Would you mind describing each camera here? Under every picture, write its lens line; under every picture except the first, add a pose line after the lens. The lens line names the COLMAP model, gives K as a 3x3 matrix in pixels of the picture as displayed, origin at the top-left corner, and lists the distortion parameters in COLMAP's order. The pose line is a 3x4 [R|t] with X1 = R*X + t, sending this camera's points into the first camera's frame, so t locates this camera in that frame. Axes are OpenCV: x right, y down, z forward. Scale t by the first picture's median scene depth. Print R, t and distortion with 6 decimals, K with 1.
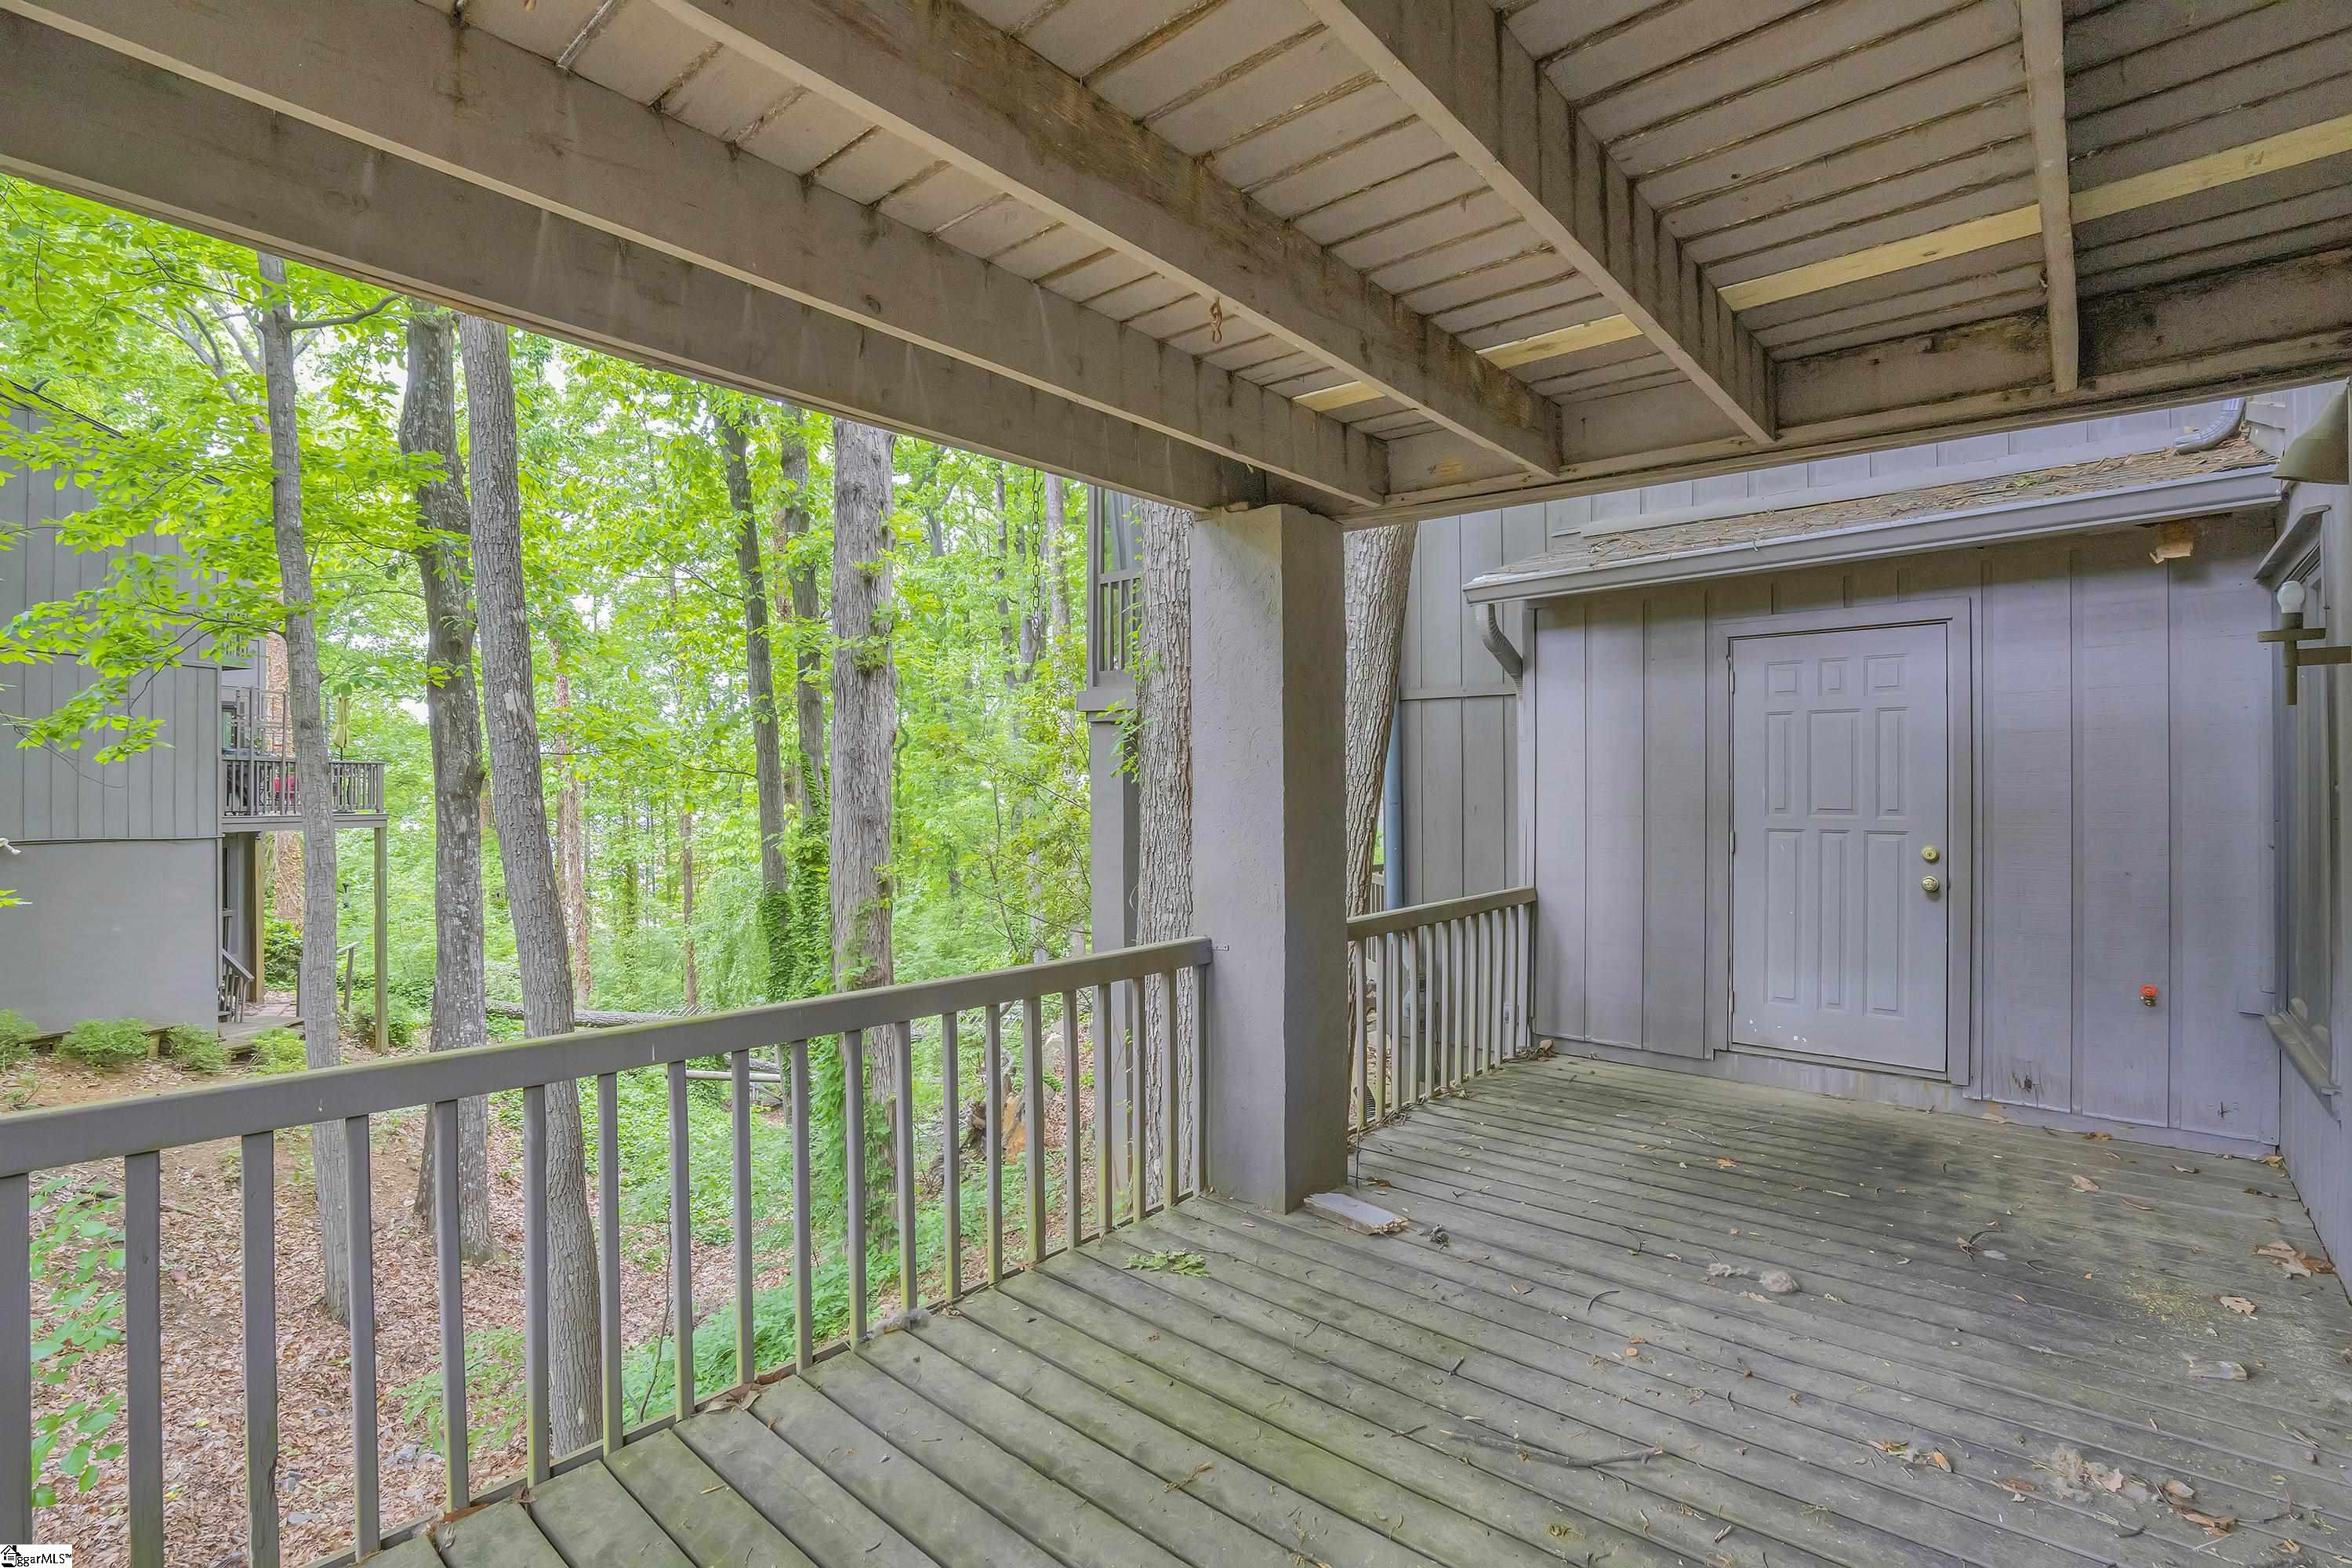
lens RADIAL K [[1081.3, 0, 1165.8], [0, 1081.3, 788.8], [0, 0, 1]] dist [0.000966, 0.000107]
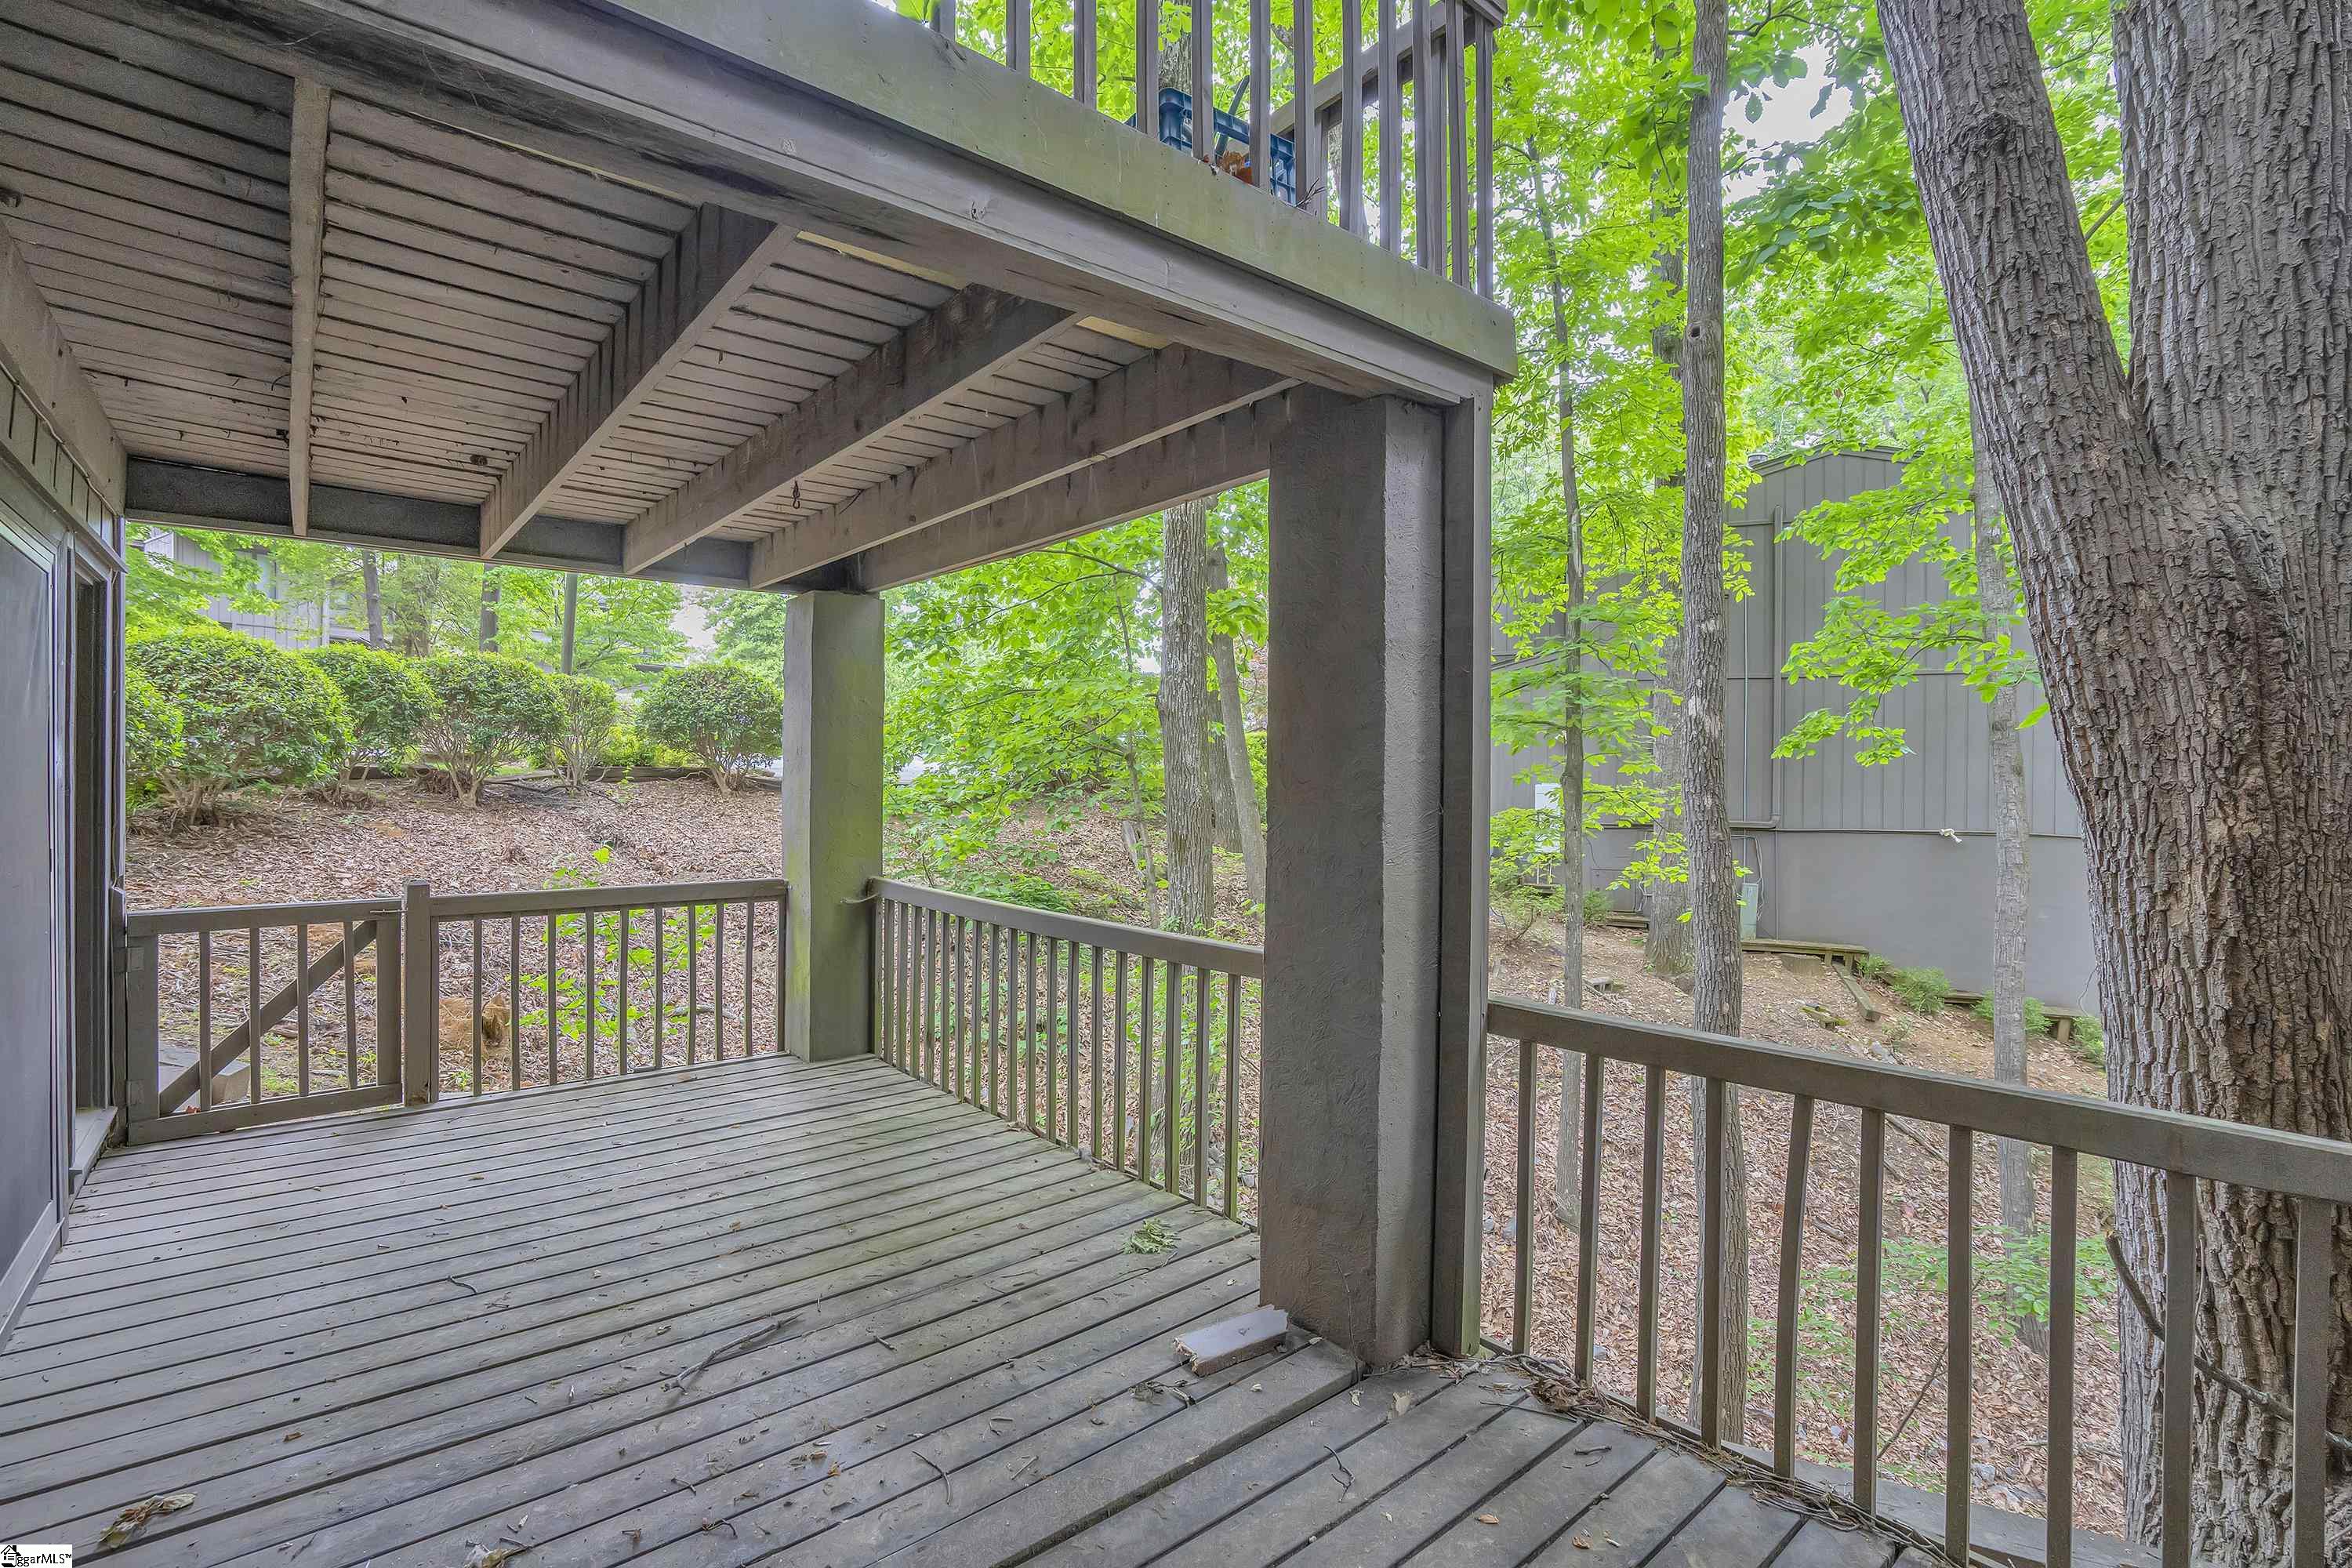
lens RADIAL K [[1081.3, 0, 1163.6], [0, 1081.3, 788.0], [0, 0, 1]] dist [0.000966, 0.000107]
pose [[-0.149484, 0.007828, -0.988733, 1.075056], [-0.011784, 0.999884, 0.009698, -0.006603], [0.988694, 0.013101, -0.149374, 1.219223]]
